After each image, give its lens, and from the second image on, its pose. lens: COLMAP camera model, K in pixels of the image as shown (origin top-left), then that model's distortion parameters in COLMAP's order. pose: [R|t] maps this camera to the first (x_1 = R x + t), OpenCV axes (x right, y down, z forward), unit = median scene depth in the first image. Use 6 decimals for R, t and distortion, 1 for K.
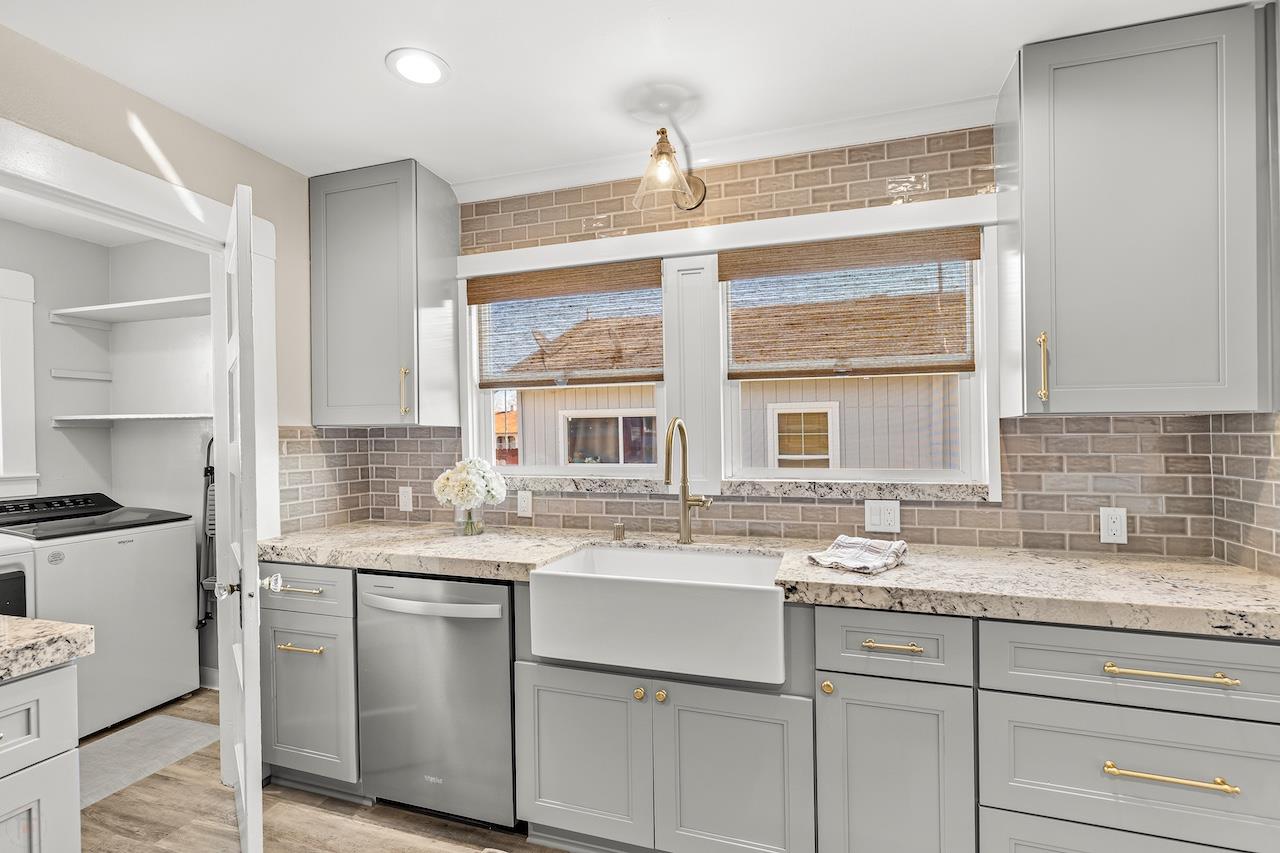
lens RADIAL K [[609.7, 0, 633.5], [0, 609.7, 448.1], [0, 0, 1]] dist [-0.000718, 0.000191]
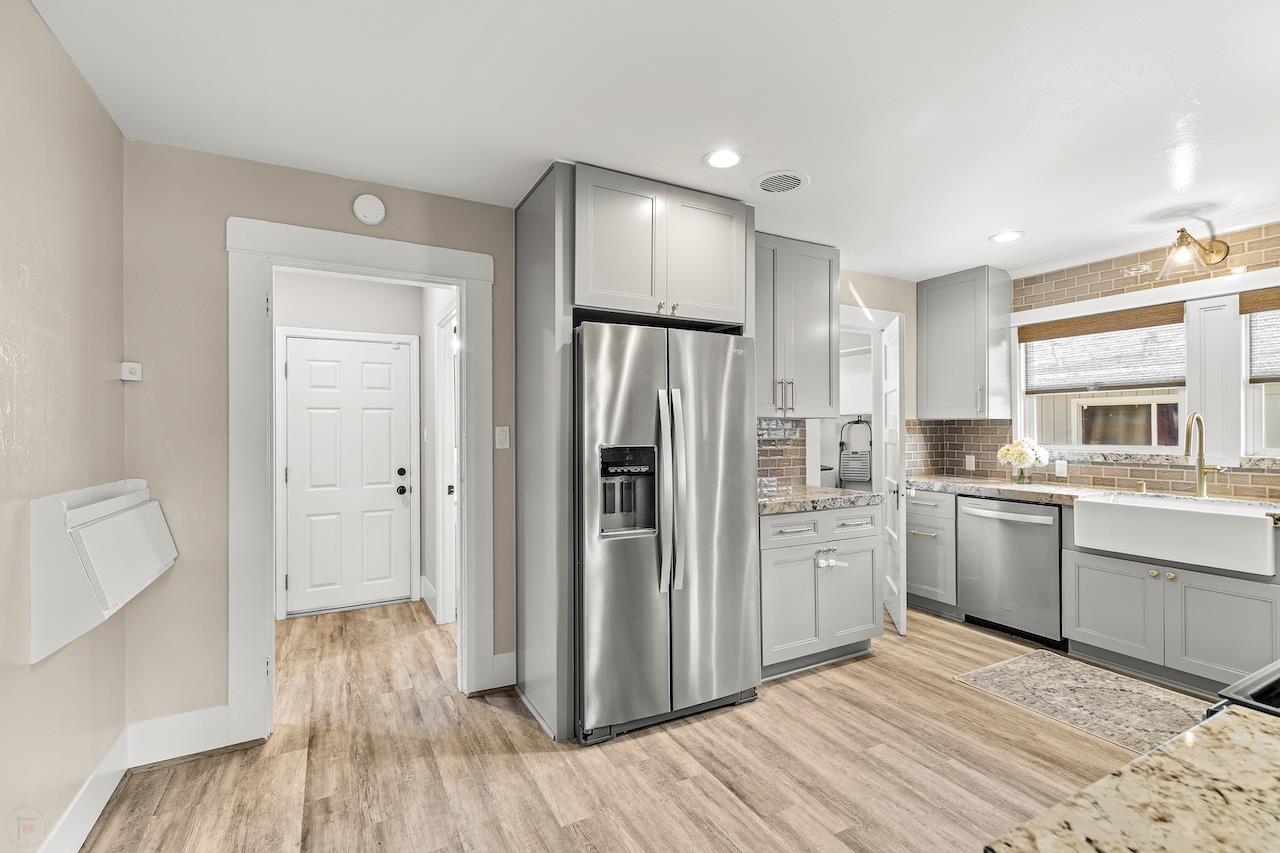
lens RADIAL K [[575.1, 0, 629.9], [0, 575.1, 435.3], [0, 0, 1]] dist [0.008653, -0.002443]
pose [[0.721560, 0.011854, -0.692251, 0.048765], [-0.010484, 0.999926, 0.006195, 0.009908], [0.692273, 0.002788, 0.721631, -0.867325]]
